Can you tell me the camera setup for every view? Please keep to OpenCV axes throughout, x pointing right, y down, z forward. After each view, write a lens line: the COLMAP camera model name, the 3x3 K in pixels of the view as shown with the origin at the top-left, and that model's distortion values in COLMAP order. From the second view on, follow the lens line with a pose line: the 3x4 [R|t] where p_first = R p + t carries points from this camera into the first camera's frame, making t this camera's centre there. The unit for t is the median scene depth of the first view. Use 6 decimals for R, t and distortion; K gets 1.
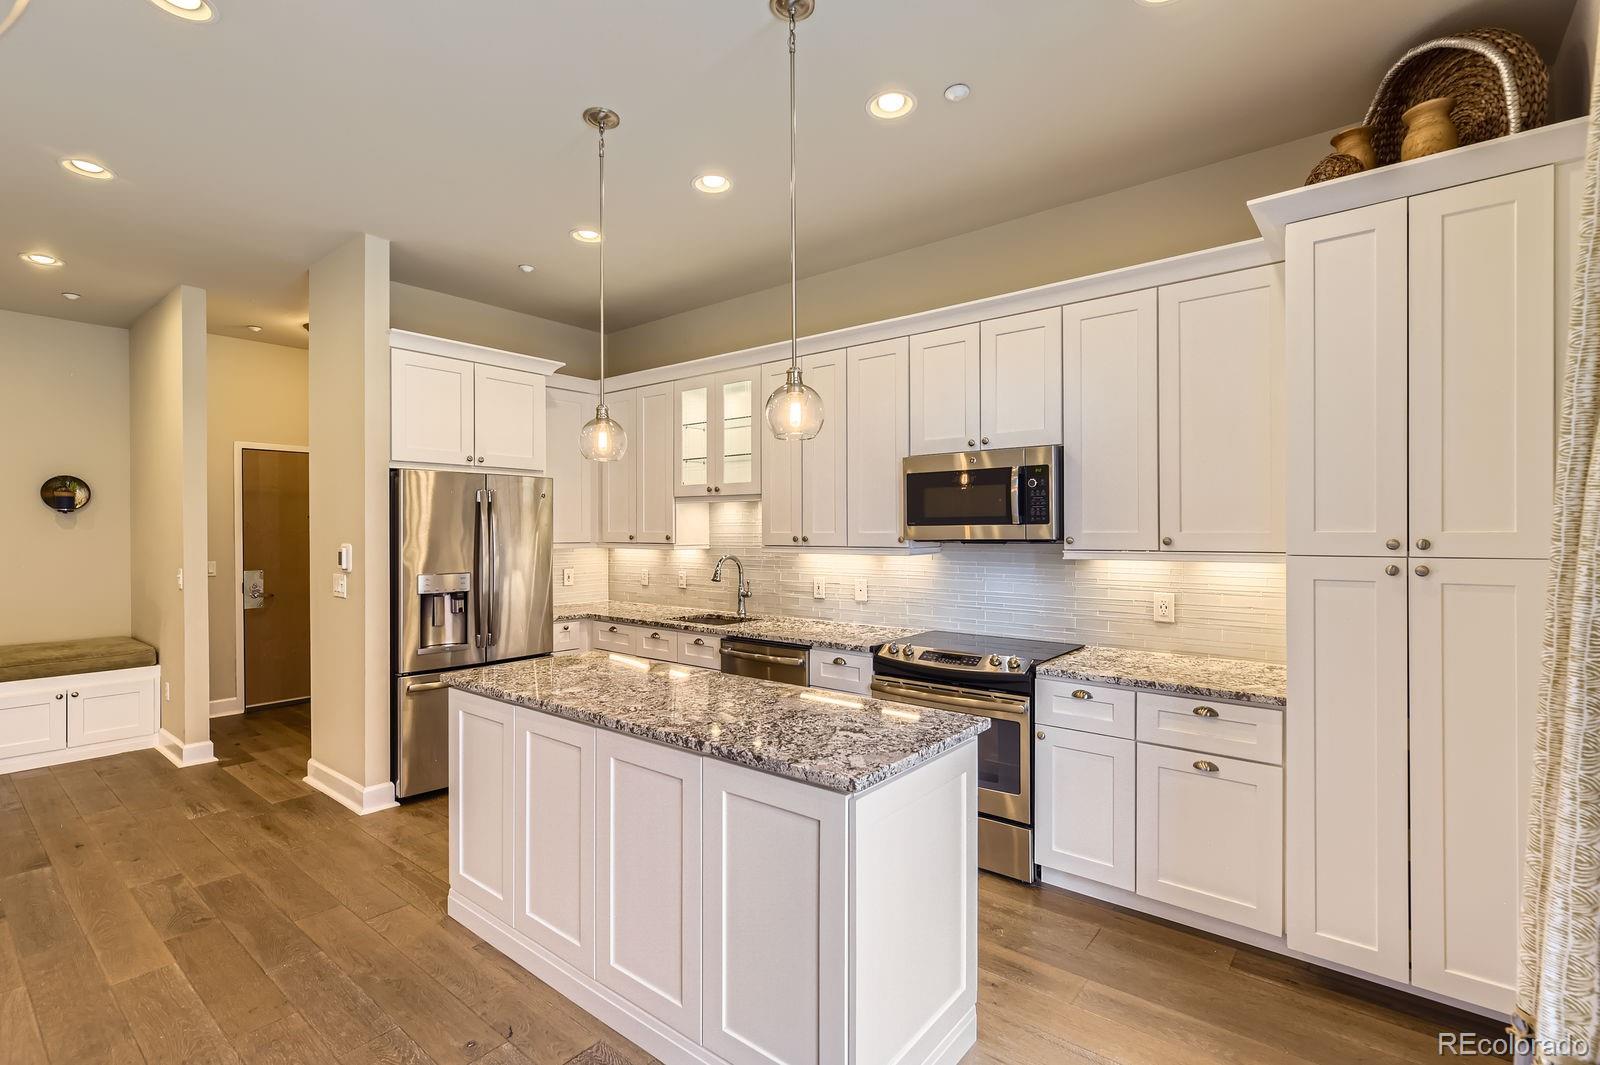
lens RADIAL K [[735.1, 0, 773.3], [0, 735.1, 533.5], [0, 0, 1]] dist [0.008745, 0.000100]
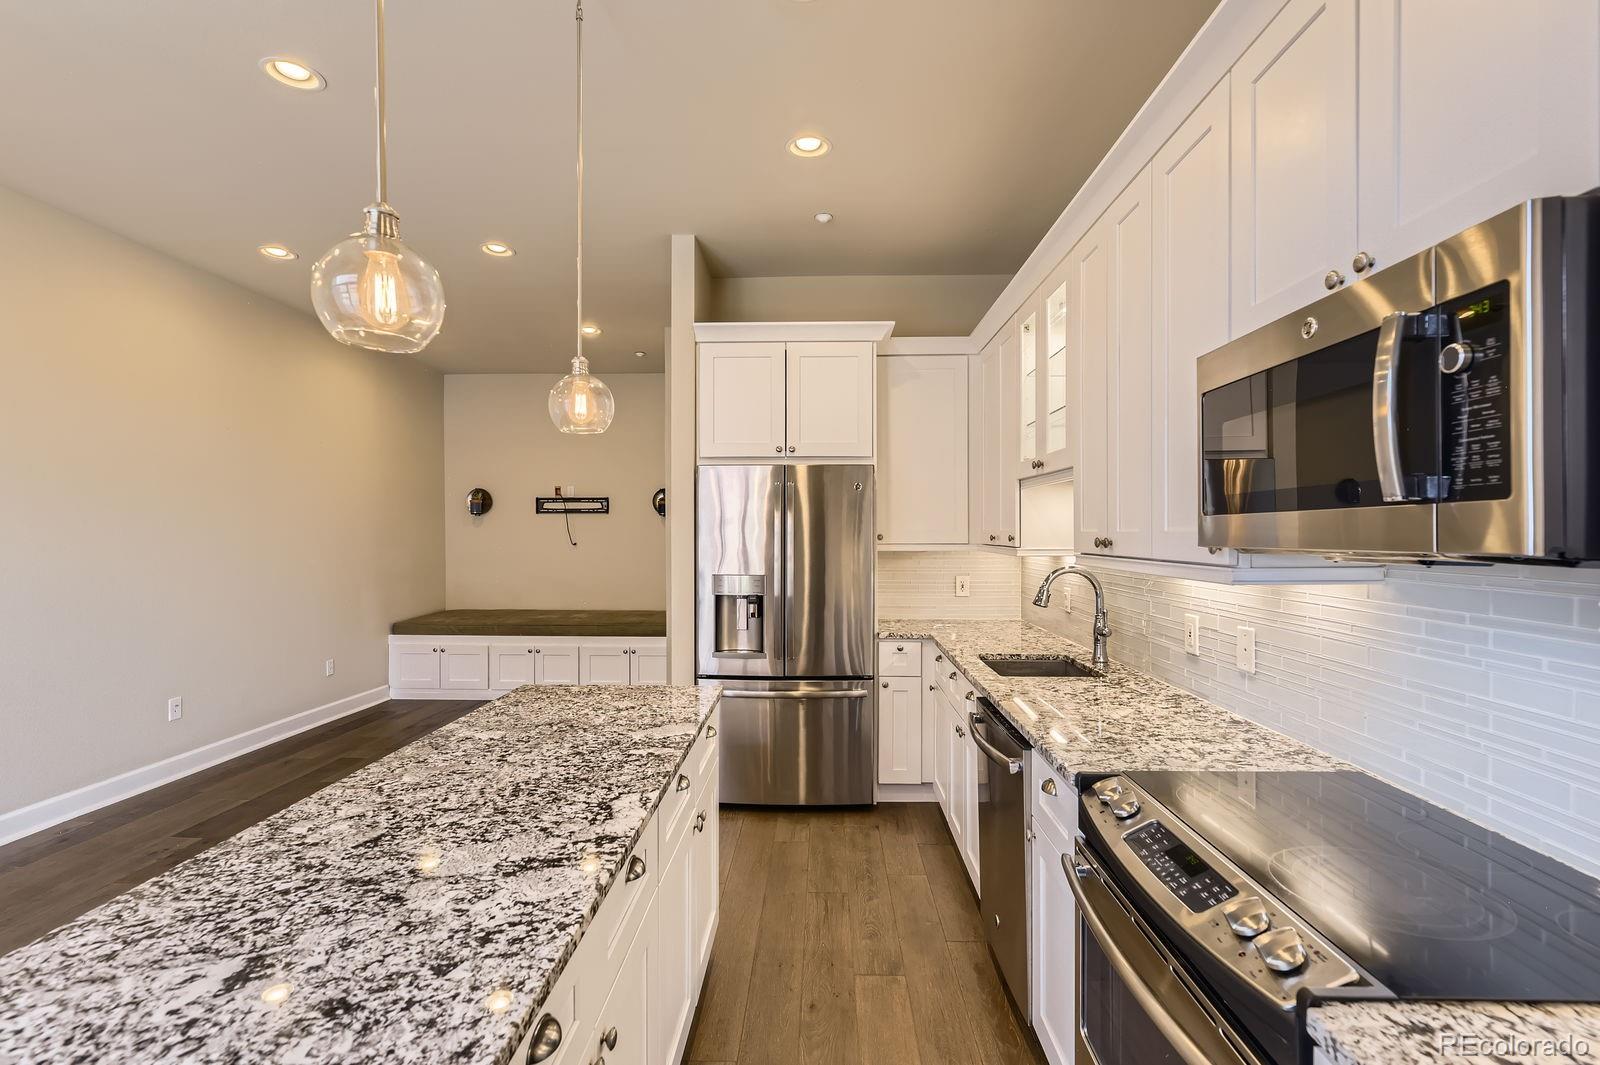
lens RADIAL K [[732.5, 0, 800.0], [0, 732.5, 532.5], [0, 0, 1]] dist [-0.000553, 0.000057]
pose [[0.618277, 0.002834, -0.785955, 0.349642], [-0.002344, 0.999996, 0.001762, -0.000294], [0.785957, 0.000753, 0.618281, 0.519495]]
